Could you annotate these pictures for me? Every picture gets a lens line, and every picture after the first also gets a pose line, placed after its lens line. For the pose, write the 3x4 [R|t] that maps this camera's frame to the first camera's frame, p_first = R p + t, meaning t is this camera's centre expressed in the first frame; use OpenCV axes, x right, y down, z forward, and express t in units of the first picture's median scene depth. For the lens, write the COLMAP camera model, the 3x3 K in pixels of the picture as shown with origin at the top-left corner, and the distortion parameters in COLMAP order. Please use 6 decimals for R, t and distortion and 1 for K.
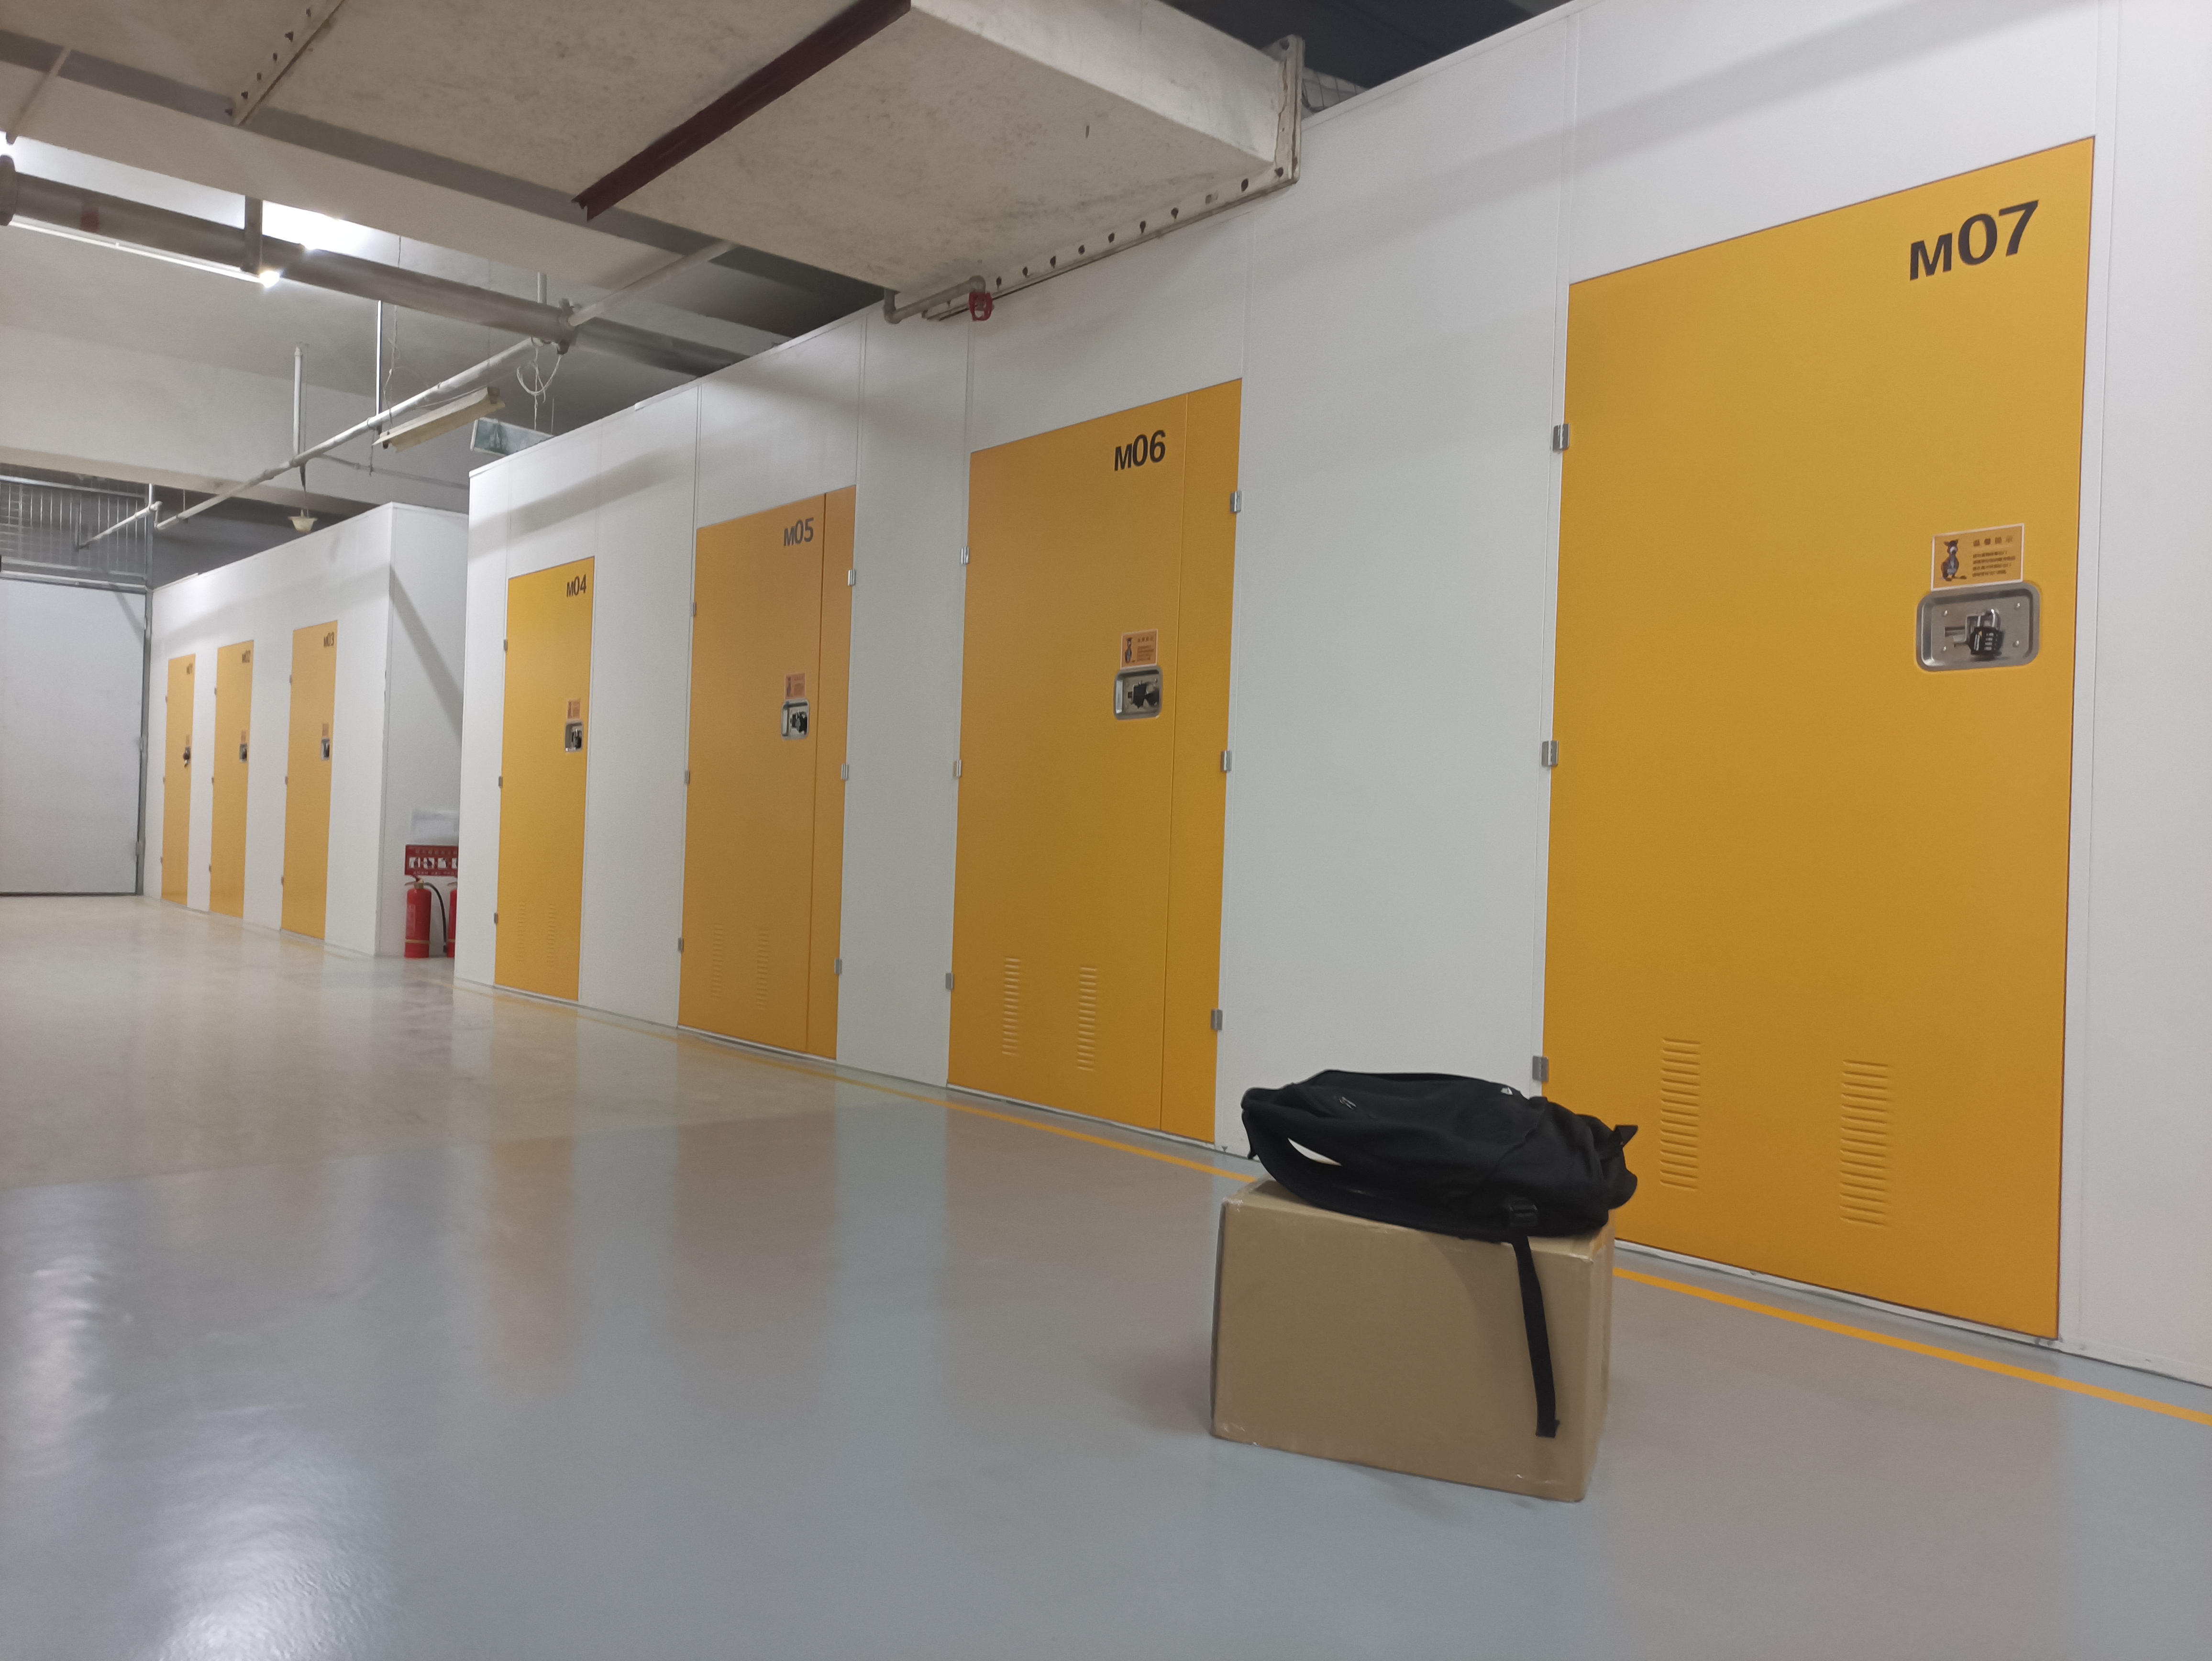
lens RADIAL K [[1637.3, 0, 1106.0], [0, 1637.3, 830.5], [0, 0, 1]] dist [0.074901, -0.085417]
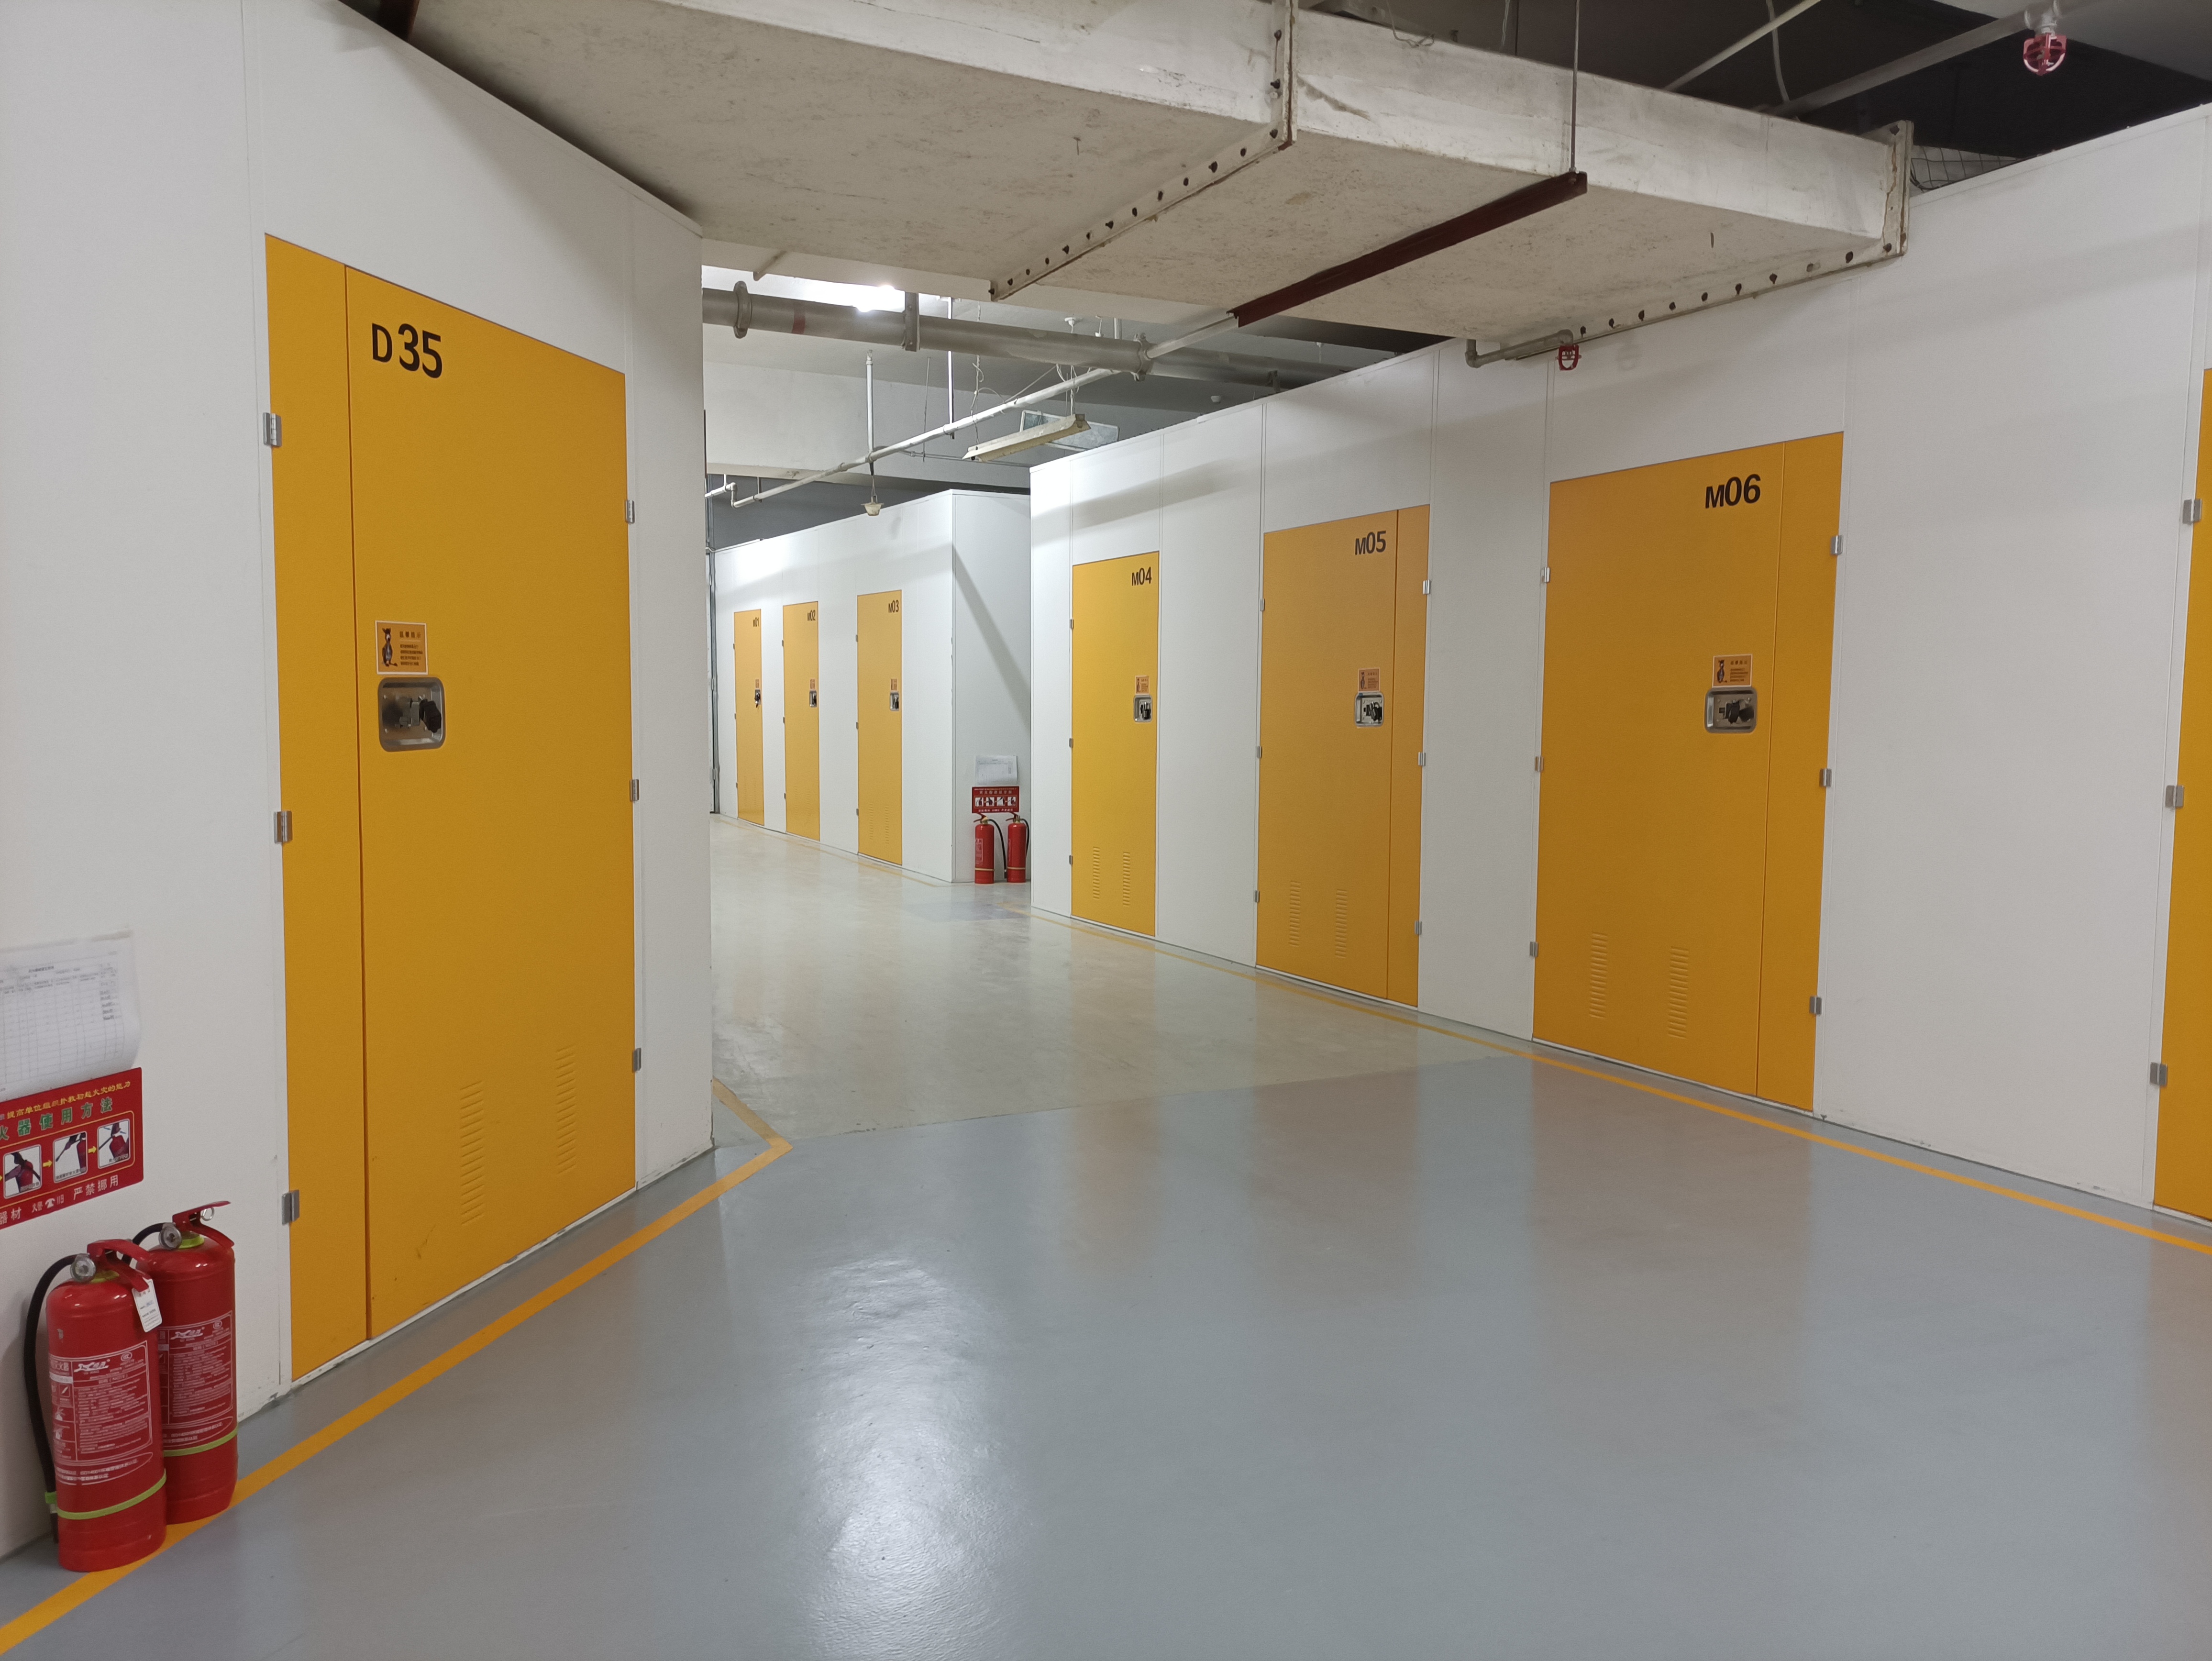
lens RADIAL K [[1637.3, 0, 1106.0], [0, 1637.3, 830.5], [0, 0, 1]] dist [0.074901, -0.085417]
pose [[0.971685, -0.009896, -0.236074, -0.100115], [0.028992, 0.996566, 0.077557, -0.078511], [0.234496, -0.082205, 0.968635, -0.157772]]
